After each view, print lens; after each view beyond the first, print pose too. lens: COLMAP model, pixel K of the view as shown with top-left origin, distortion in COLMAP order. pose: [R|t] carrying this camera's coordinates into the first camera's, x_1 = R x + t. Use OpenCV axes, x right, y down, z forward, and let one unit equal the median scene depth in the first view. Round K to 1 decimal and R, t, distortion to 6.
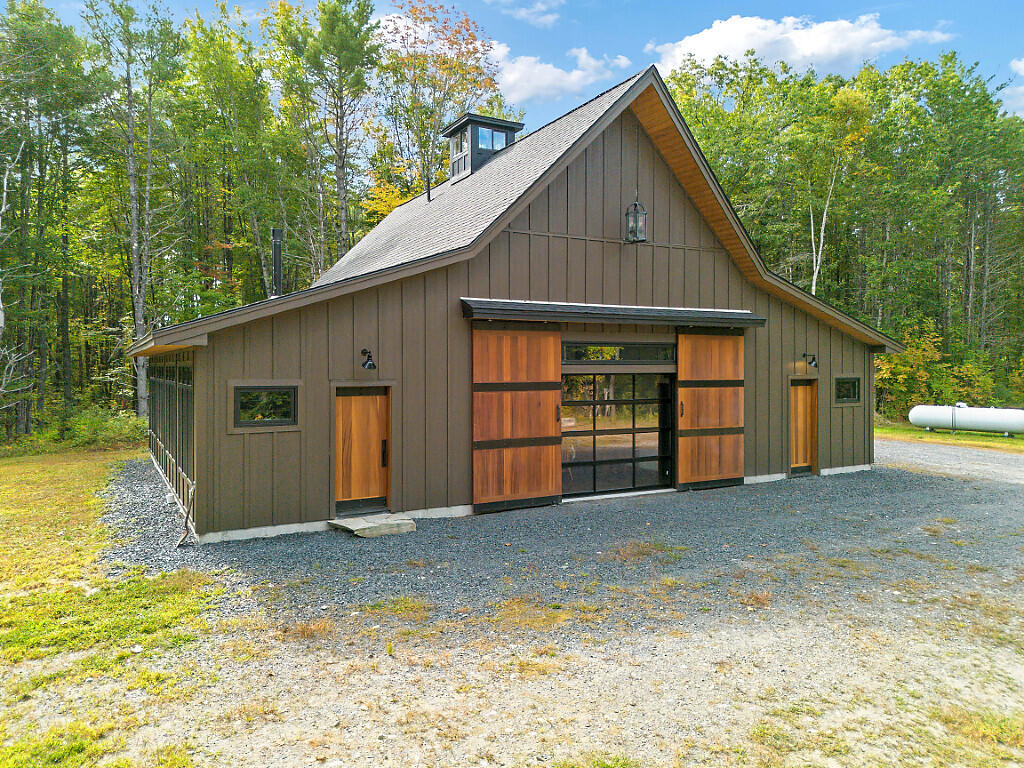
lens RADIAL K [[703.7, 0, 512.1], [0, 703.7, 386.8], [0, 0, 1]] dist [0.040835, -0.021716]
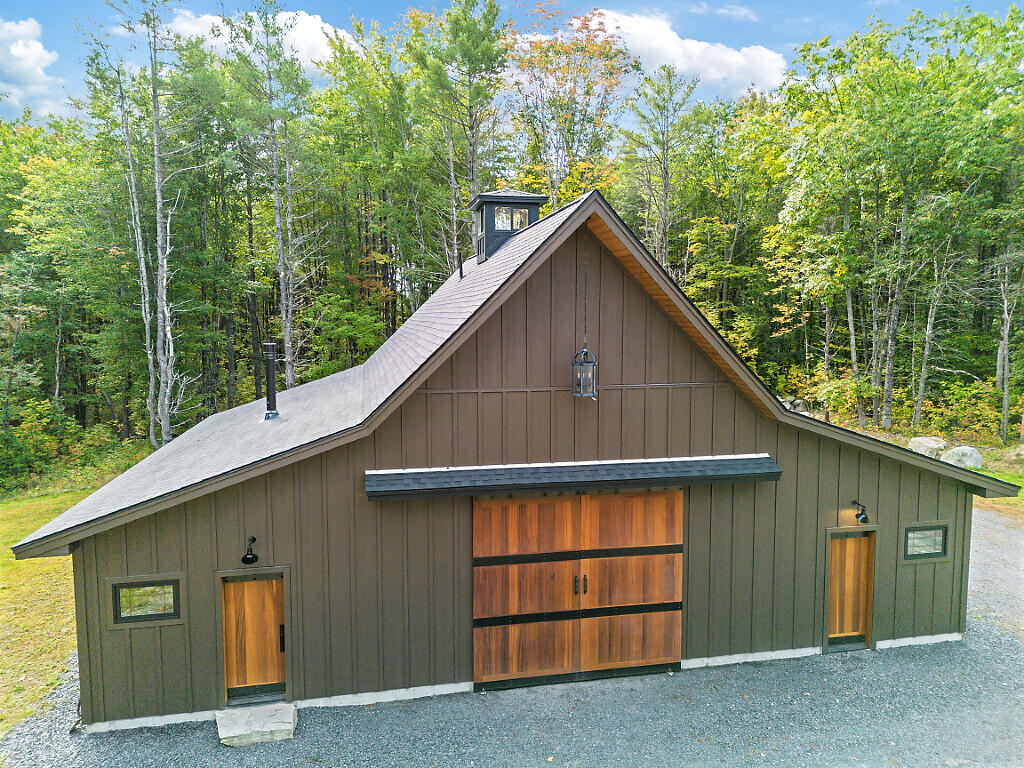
lens RADIAL K [[703.7, 0, 525.9], [0, 703.7, 393.7], [0, 0, 1]] dist [0.040835, -0.021716]
pose [[0.955354, 0.030866, -0.293846, 0.363423], [-0.005457, 0.996202, 0.086901, -0.287692], [0.295412, -0.081418, 0.951894, 0.188951]]
